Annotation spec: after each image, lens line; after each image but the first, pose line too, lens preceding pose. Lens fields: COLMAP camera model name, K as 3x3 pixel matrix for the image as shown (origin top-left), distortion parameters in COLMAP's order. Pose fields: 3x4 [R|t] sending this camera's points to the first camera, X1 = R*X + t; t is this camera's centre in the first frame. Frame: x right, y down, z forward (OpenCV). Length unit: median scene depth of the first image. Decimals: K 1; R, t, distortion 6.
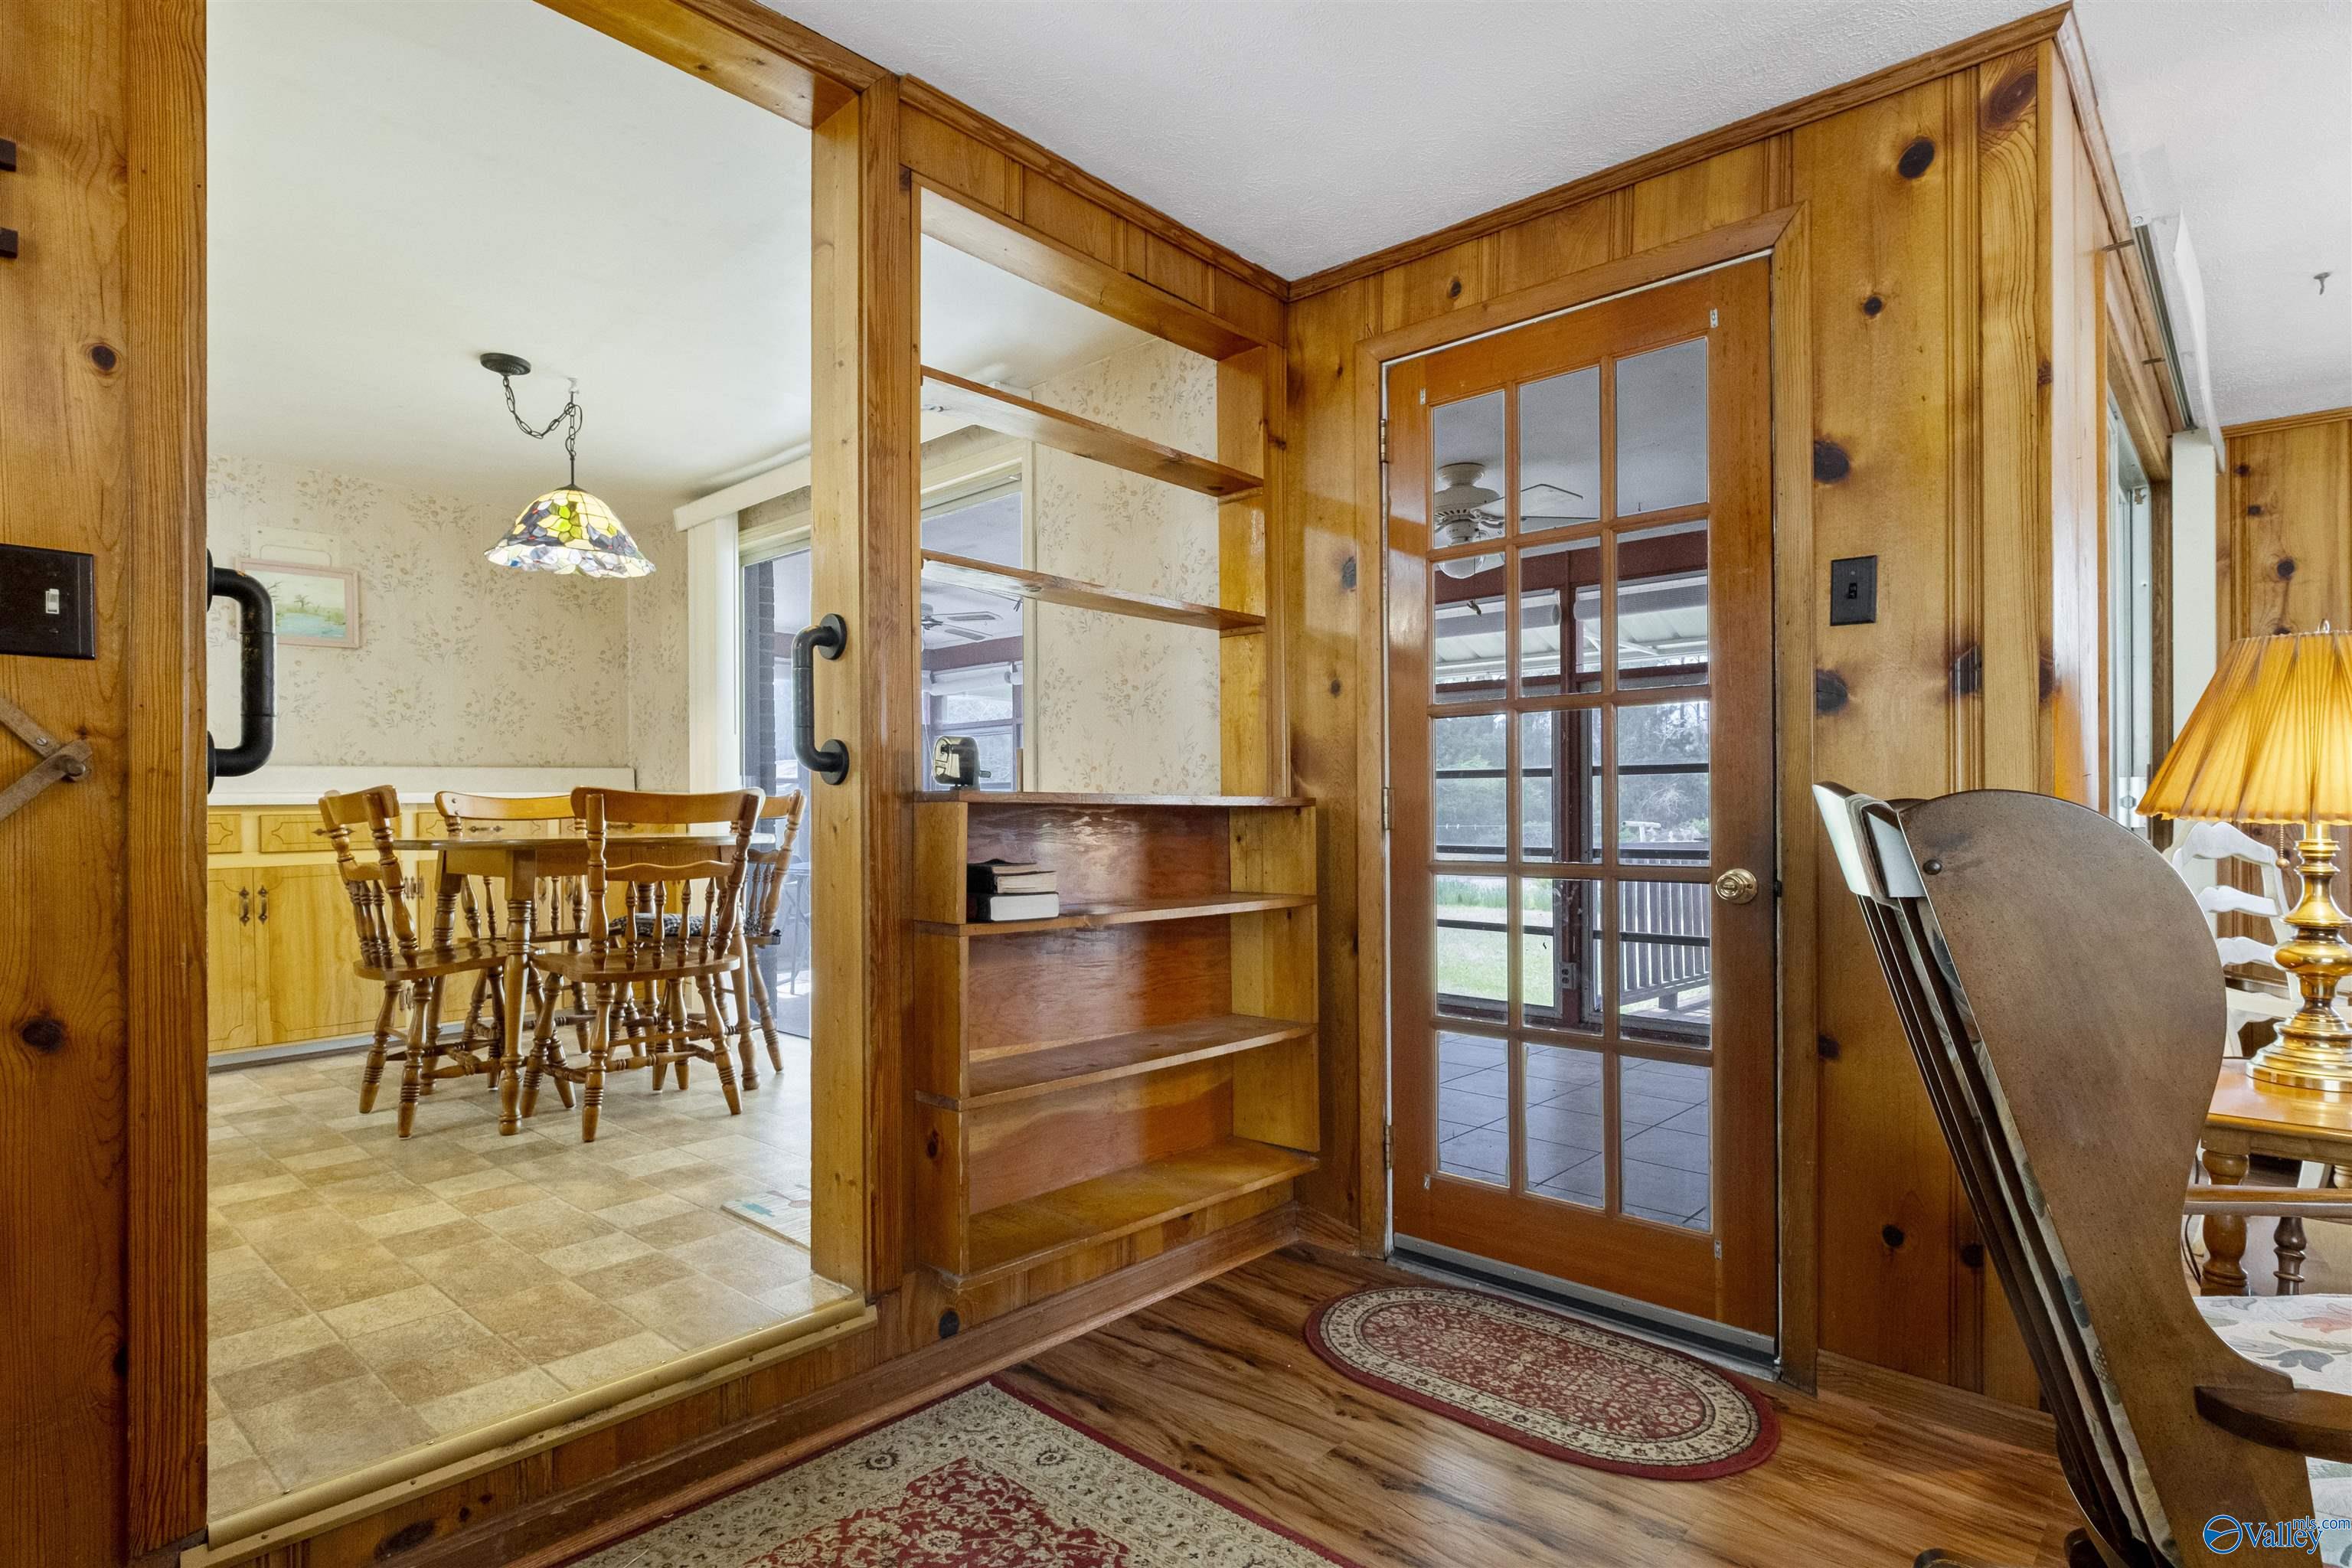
lens RADIAL K [[1208.2, 0, 1174.9], [0, 1208.2, 805.5], [0, 0, 1]] dist [-0.000509, 0.000554]
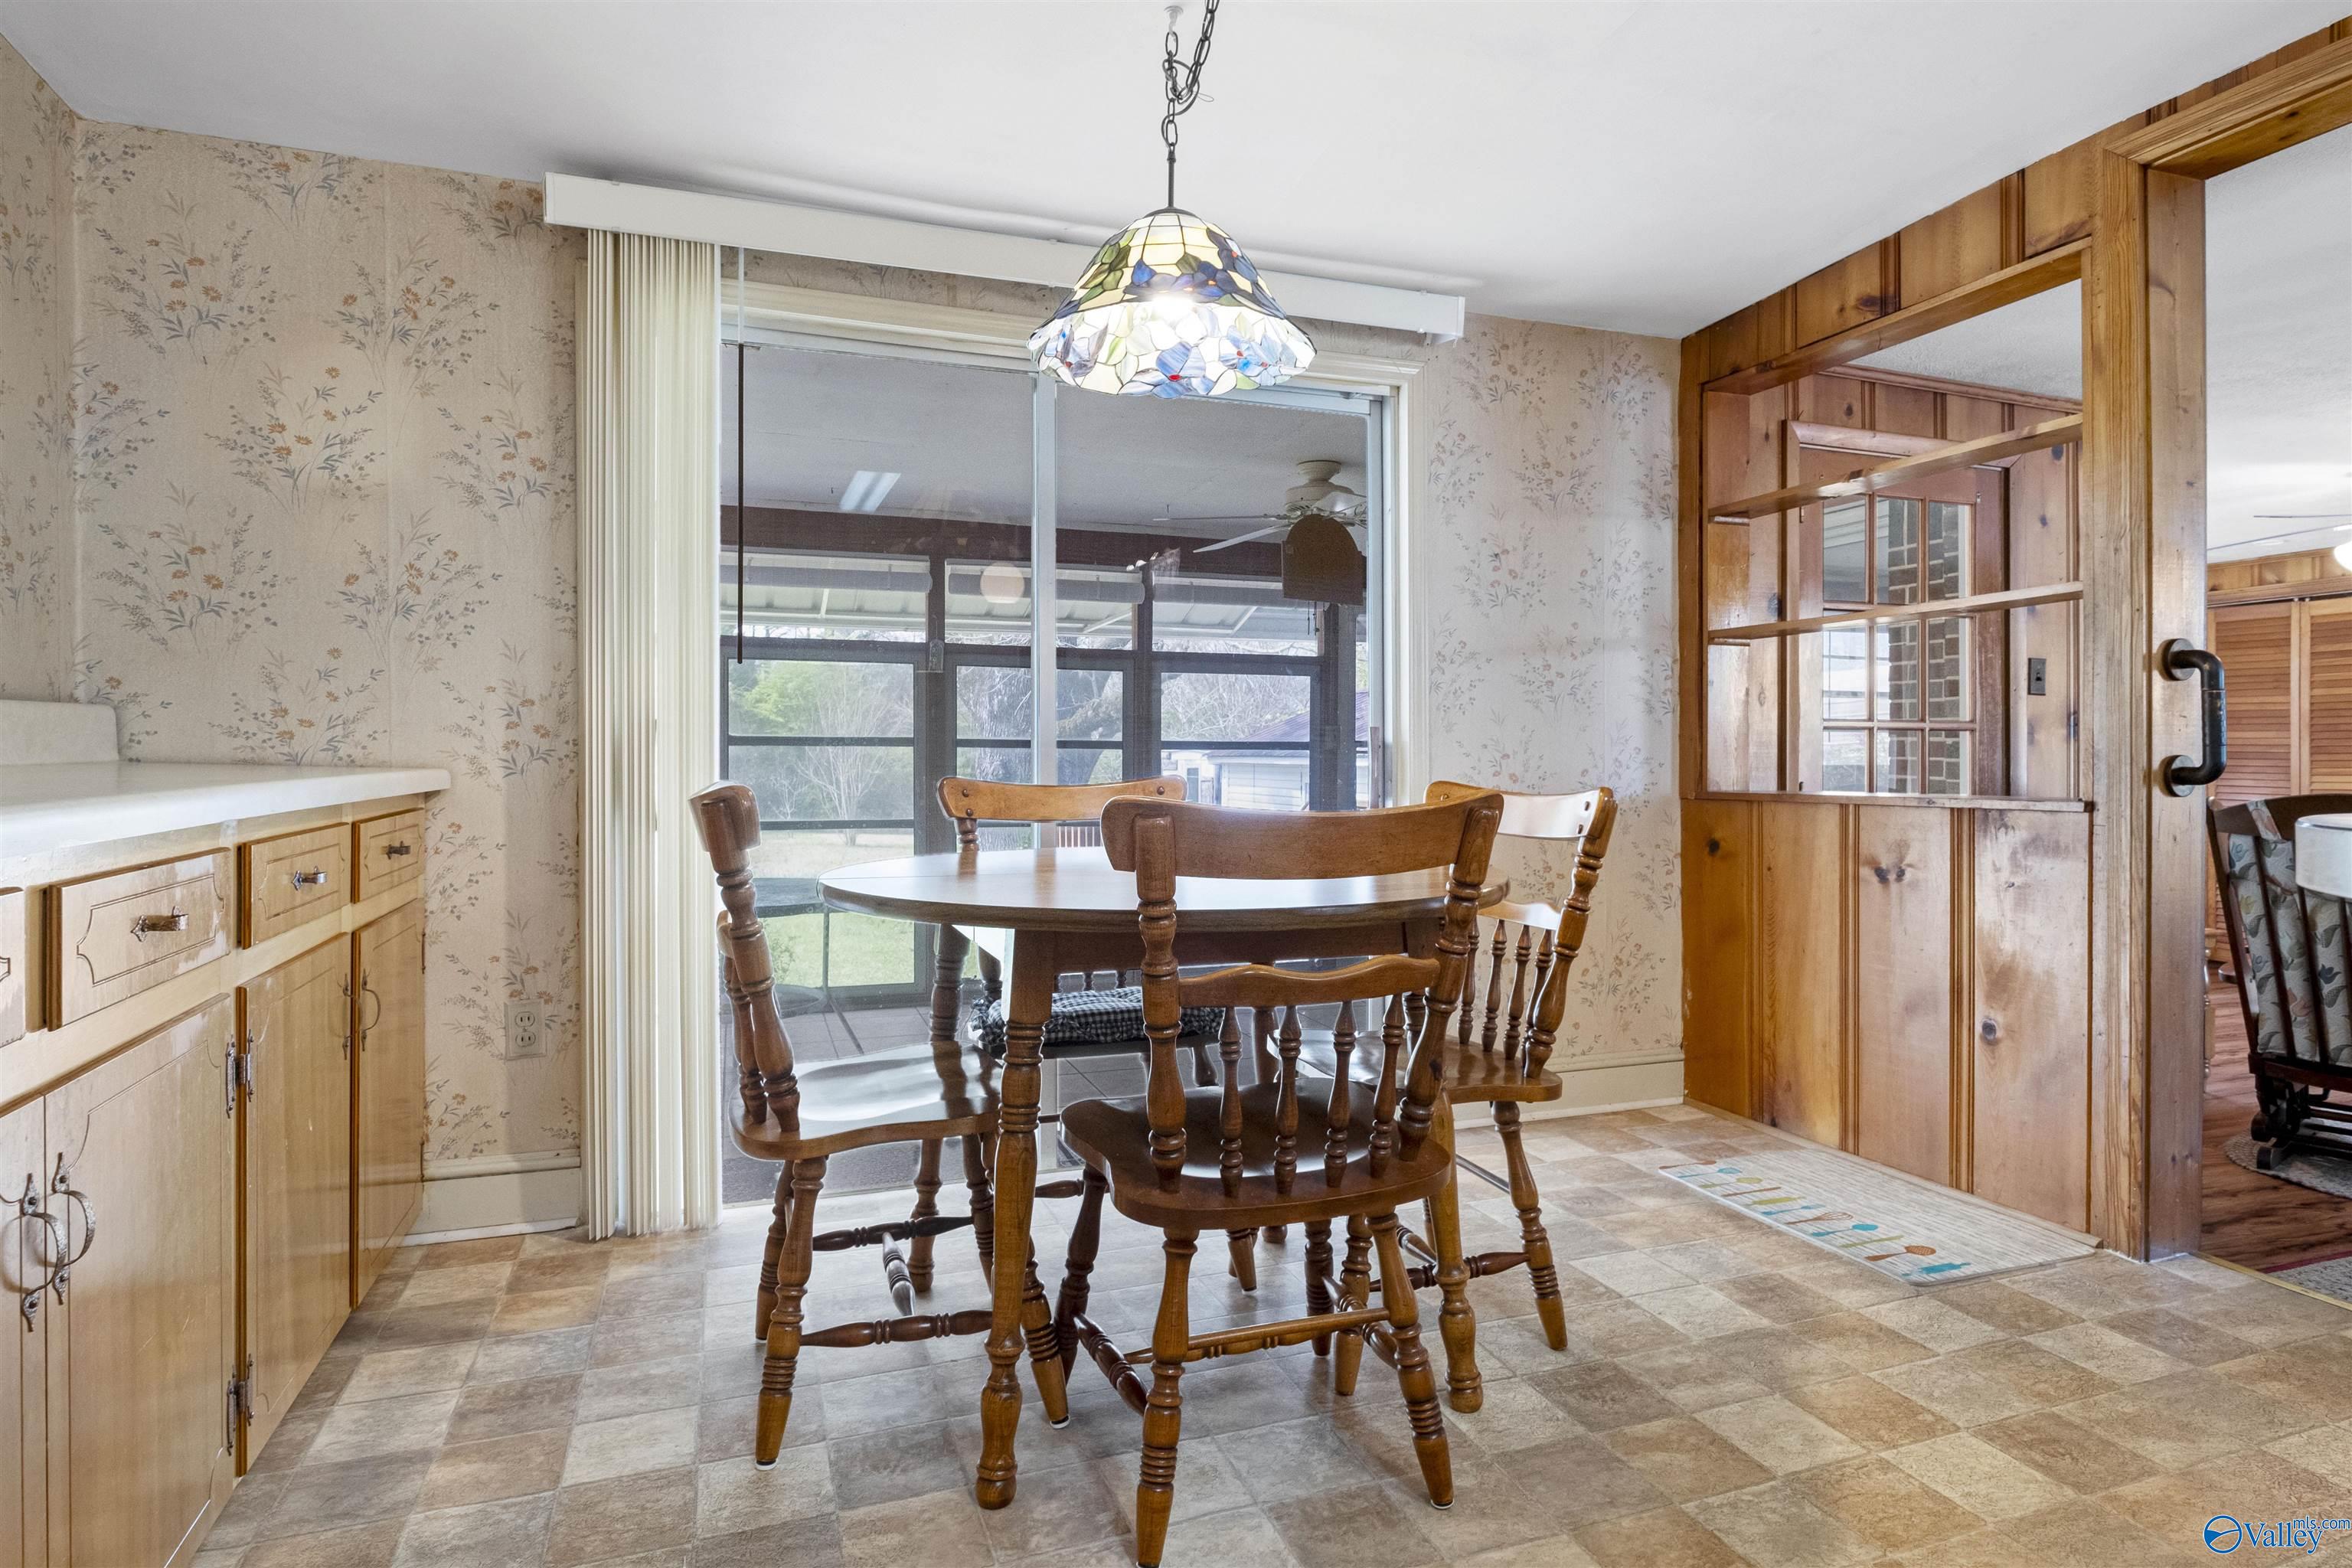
lens RADIAL K [[1258.7, 0, 1149.1], [0, 1258.7, 764.9], [0, 0, 1]] dist [-0.013087, 0.000121]
pose [[0.474925, 0.003791, 0.880018, -1.676165], [-0.006795, 0.999977, -0.000640, -0.035232], [-0.880000, -0.005676, 0.474940, 1.265597]]
